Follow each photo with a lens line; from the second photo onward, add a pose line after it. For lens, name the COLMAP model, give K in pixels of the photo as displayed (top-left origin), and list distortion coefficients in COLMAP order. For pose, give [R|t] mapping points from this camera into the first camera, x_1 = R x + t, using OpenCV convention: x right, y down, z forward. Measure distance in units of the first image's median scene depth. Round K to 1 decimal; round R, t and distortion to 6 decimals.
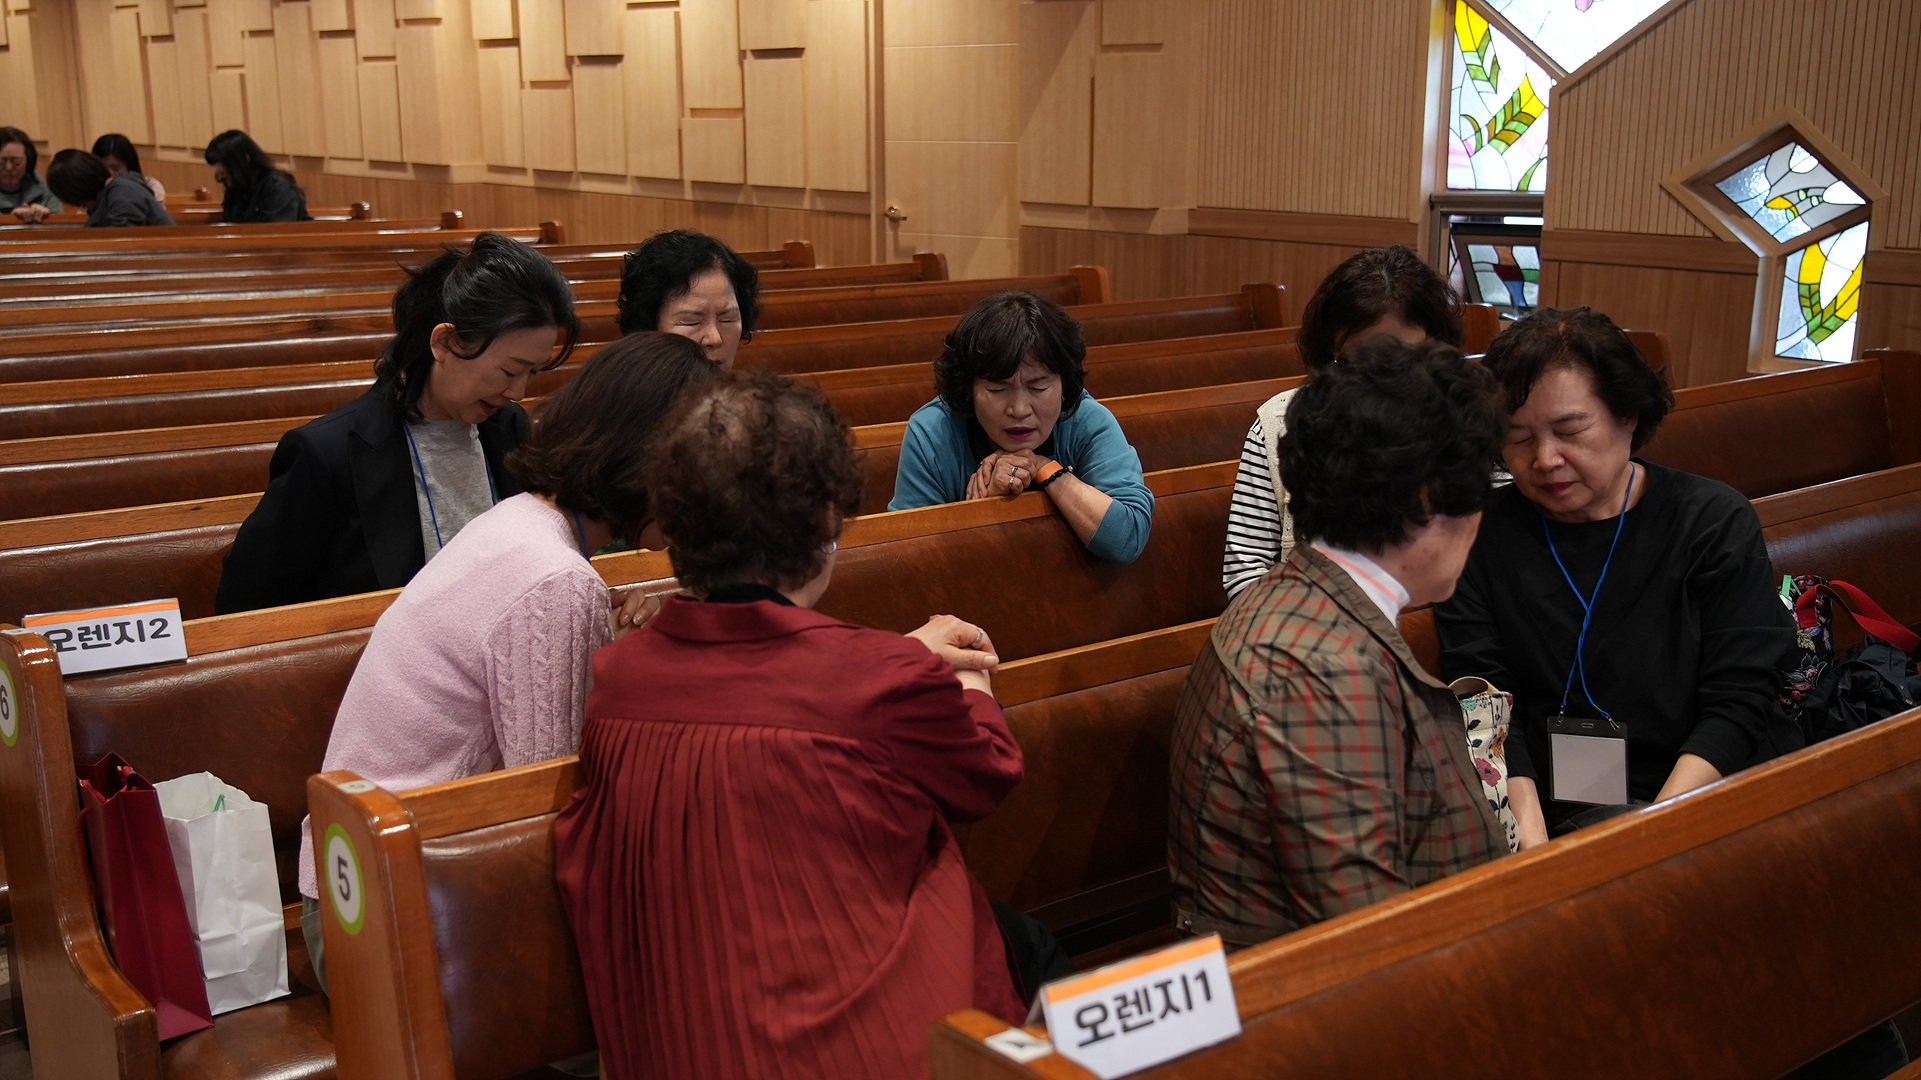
lens RADIAL K [[1887.2, 0, 960.5], [0, 1887.2, 540.0], [0, 0, 1]] dist [0.039539, -0.028535]
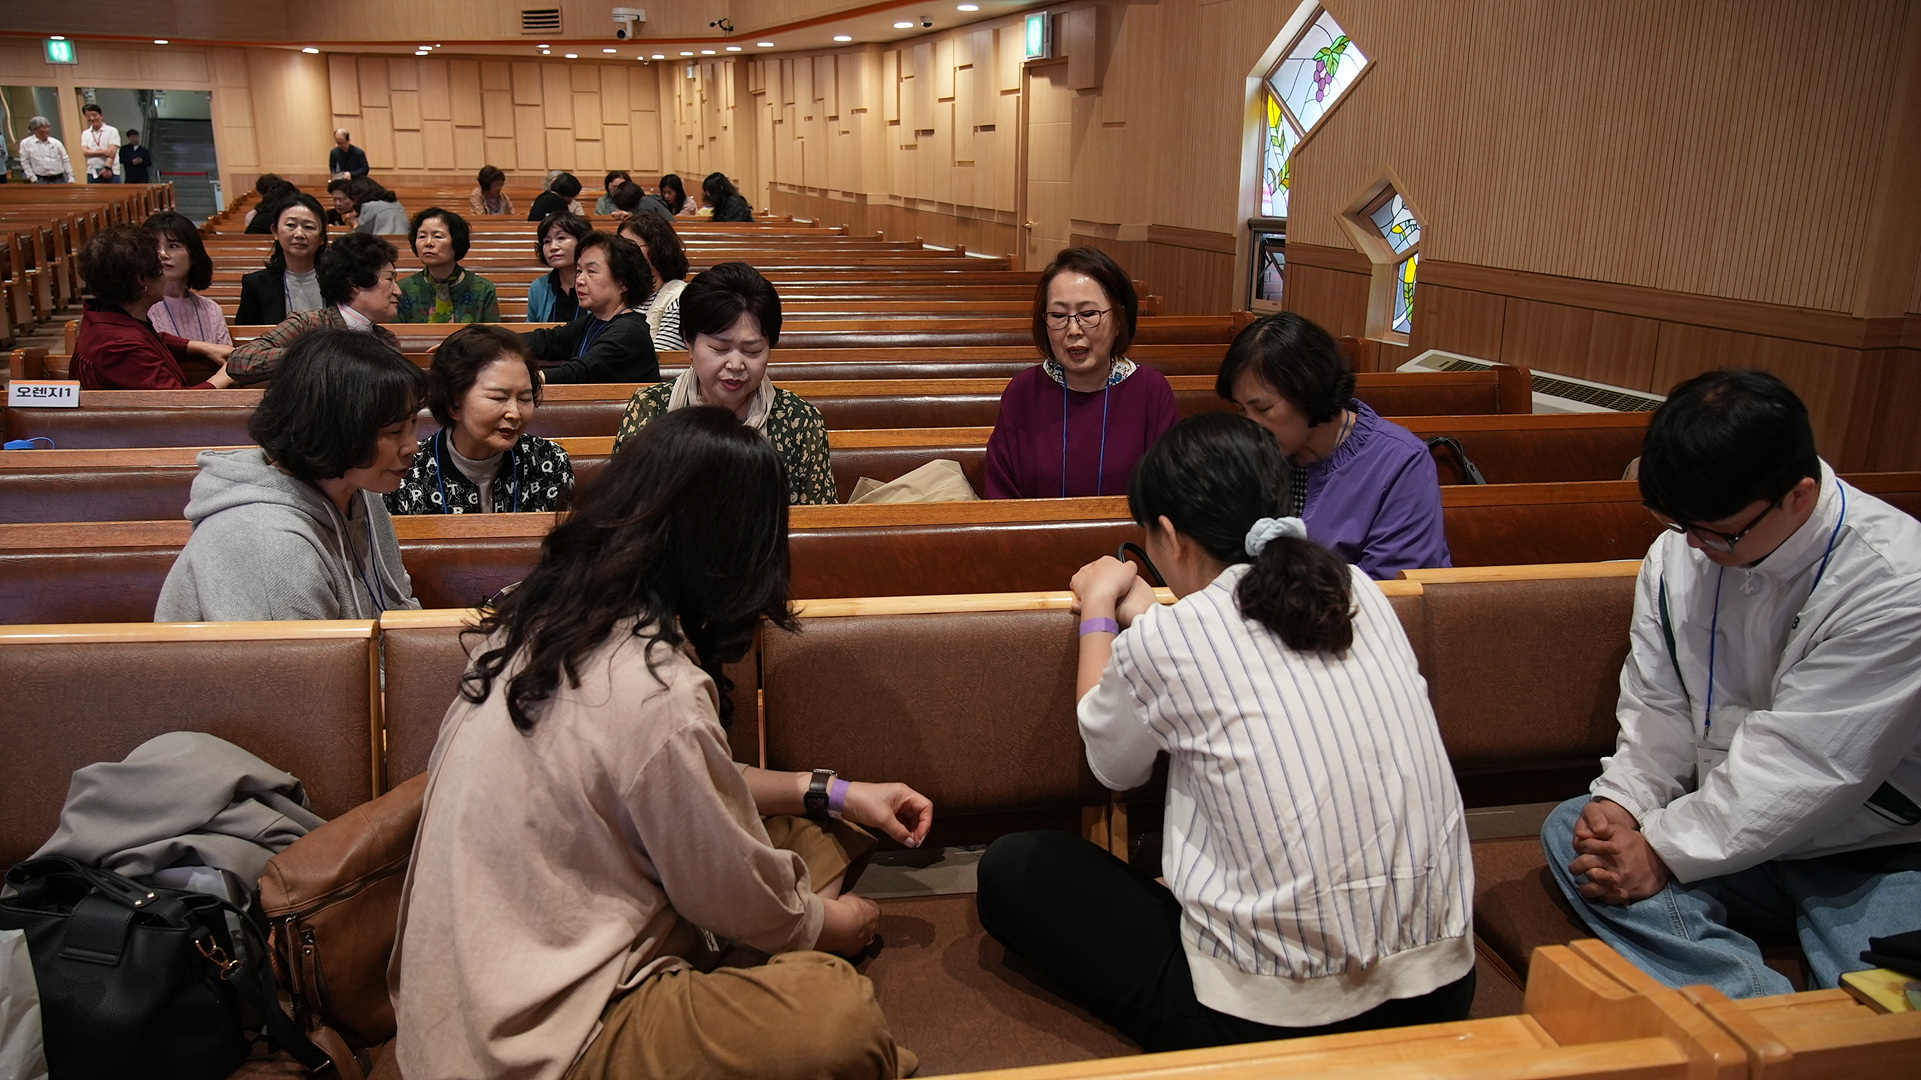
lens RADIAL K [[1352.4, 0, 960.5], [0, 1352.4, 540.0], [0, 0, 1]] dist [-0.019600, -0.000053]
pose [[0.895168, 0.128538, -0.426794, 0.607277], [-0.109306, 0.991584, 0.069375, 0.032633], [0.432119, -0.015451, 0.901684, -0.127417]]
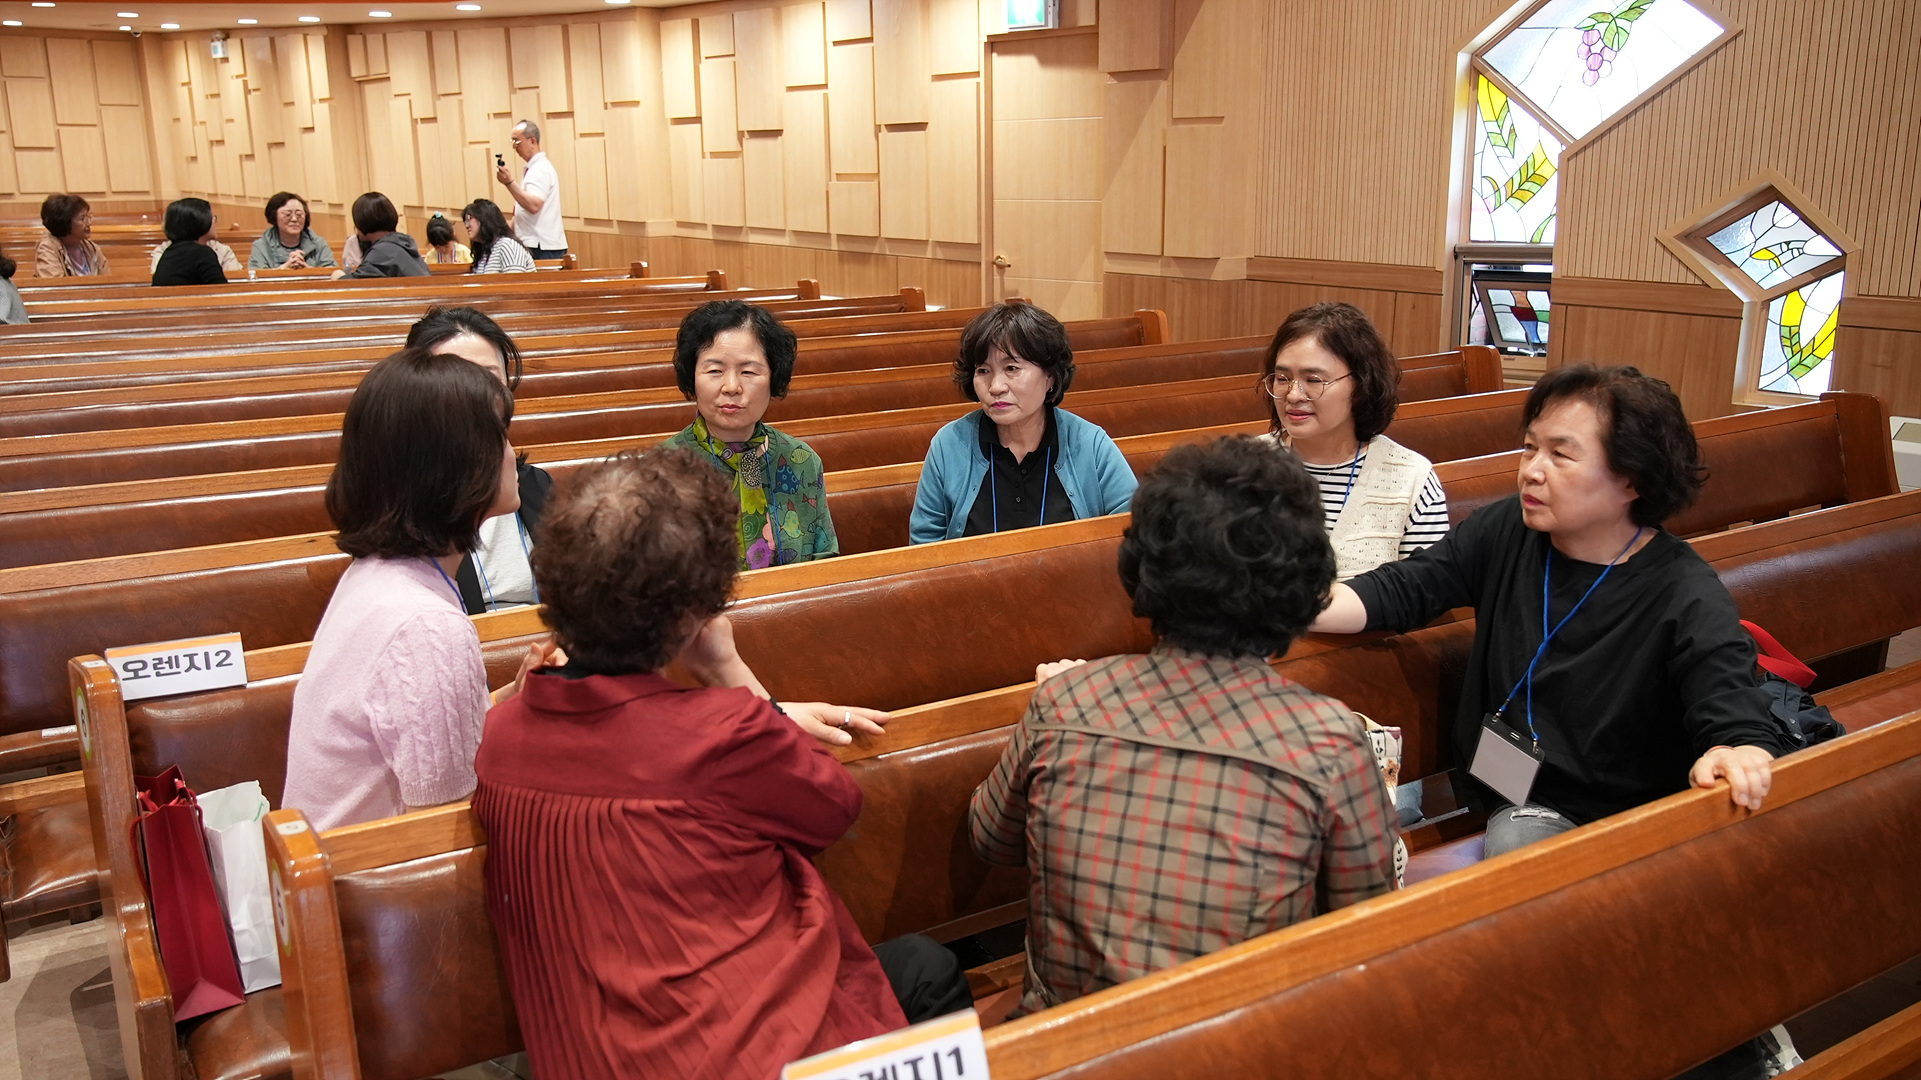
lens RADIAL K [[1568.4, 0, 960.5], [0, 1568.4, 540.0], [0, 0, 1]] dist [0.008491, 0.005143]
pose [[0.995512, 0.010852, -0.094007, 0.045811], [-0.009570, 0.999855, 0.014075, -0.016315], [0.094147, -0.013112, 0.995472, 0.023722]]
